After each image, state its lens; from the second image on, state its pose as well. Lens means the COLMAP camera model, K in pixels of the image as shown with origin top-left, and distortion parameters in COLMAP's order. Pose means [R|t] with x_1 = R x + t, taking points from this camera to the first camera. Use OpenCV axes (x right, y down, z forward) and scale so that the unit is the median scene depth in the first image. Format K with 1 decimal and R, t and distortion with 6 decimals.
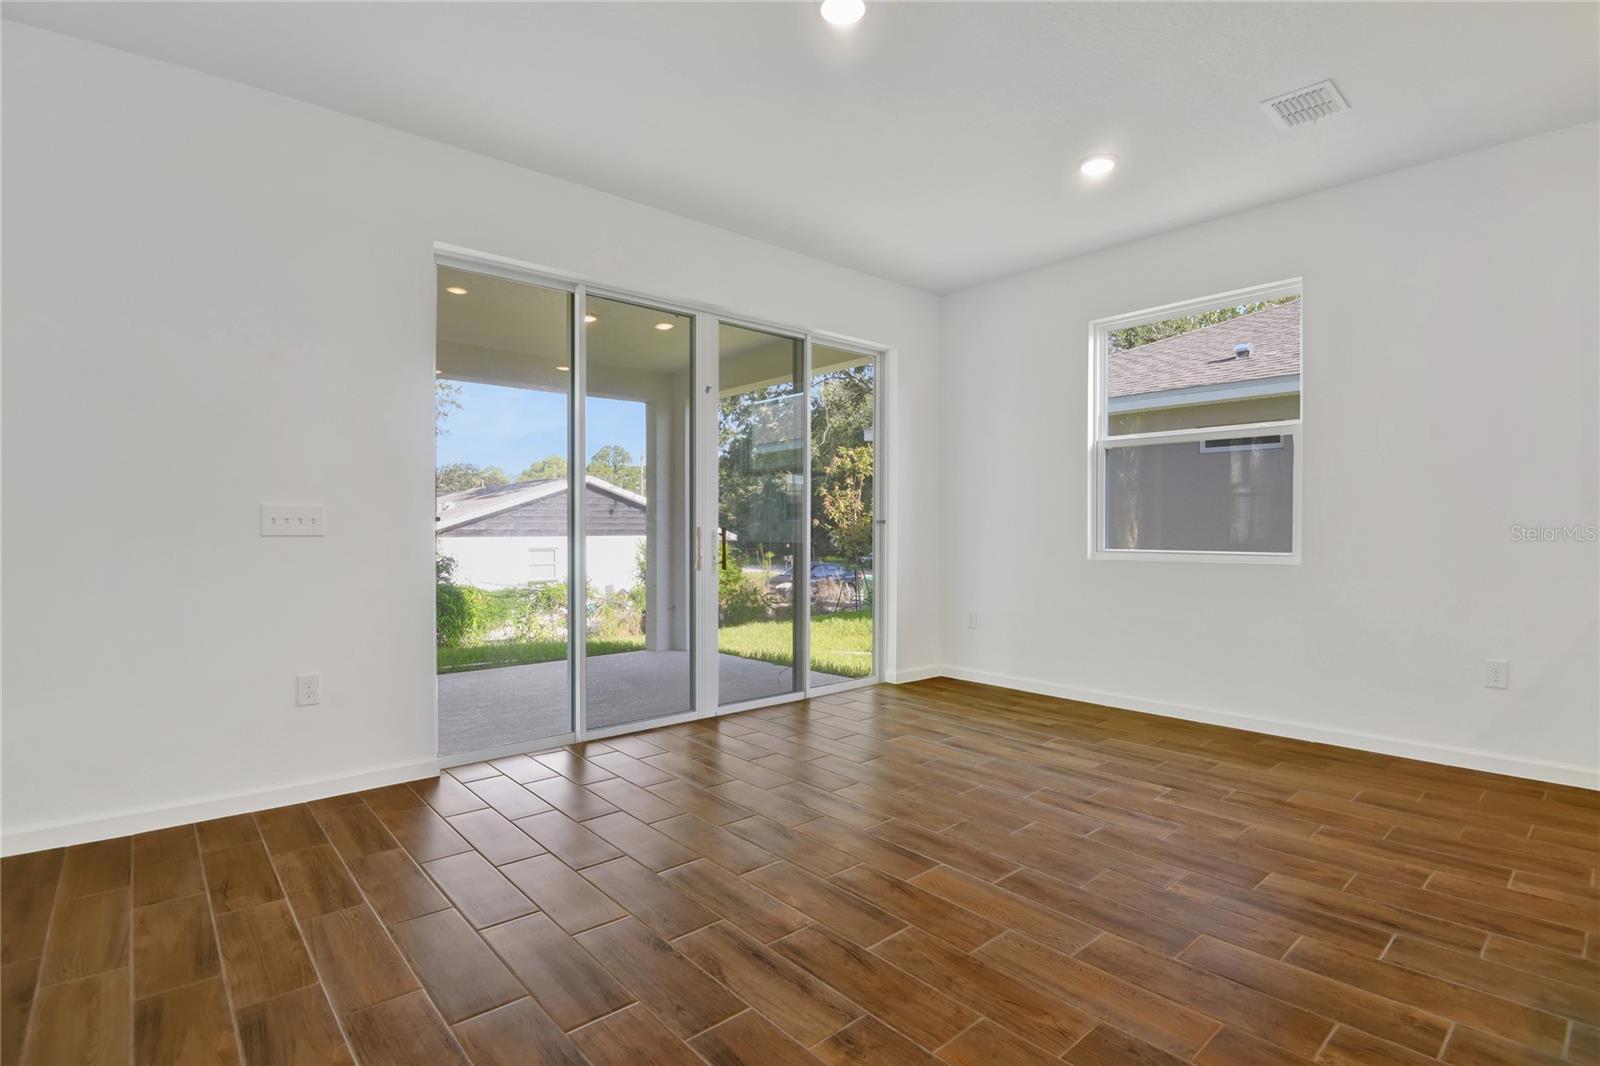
lens RADIAL K [[770.1, 0, 787.7], [0, 770.1, 537.7], [0, 0, 1]] dist [-0.010831, -0.001498]
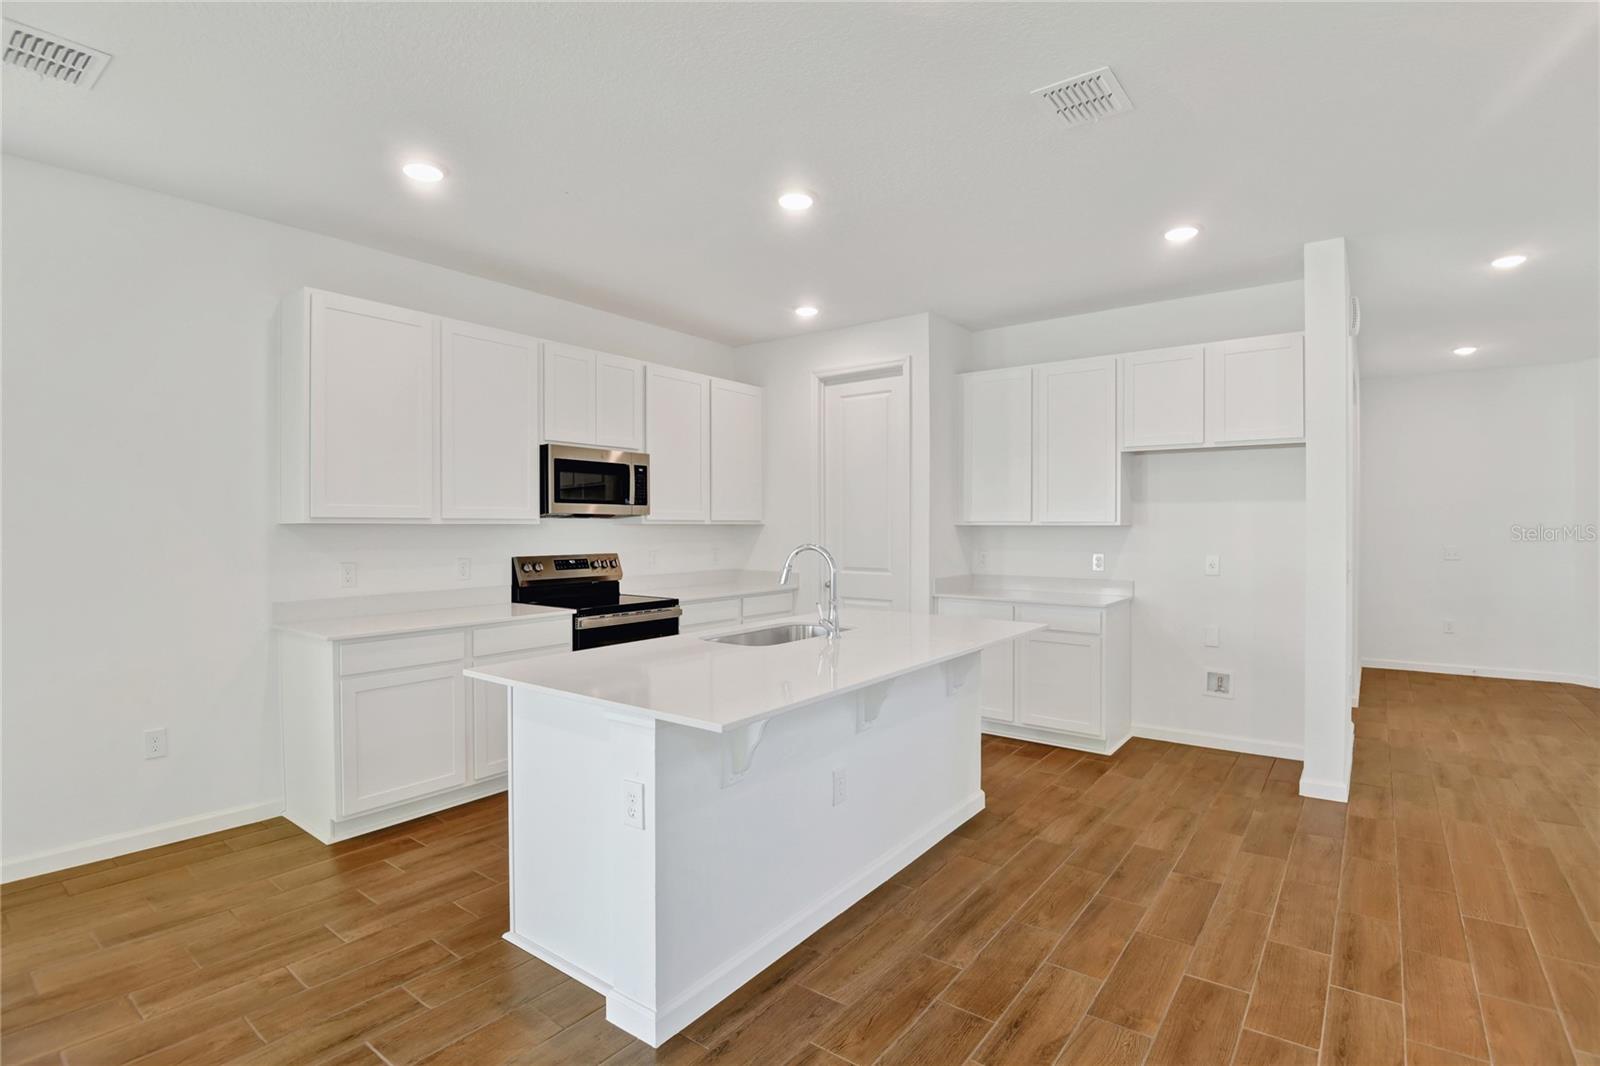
lens RADIAL K [[770.1, 0, 792.1], [0, 770.1, 536.2], [0, 0, 1]] dist [-0.010831, -0.001498]
pose [[-0.198128, 0.002128, 0.980174, -0.263509], [-0.001613, 0.999996, -0.002497, -0.124060], [-0.980175, -0.002076, -0.198123, 0.611518]]
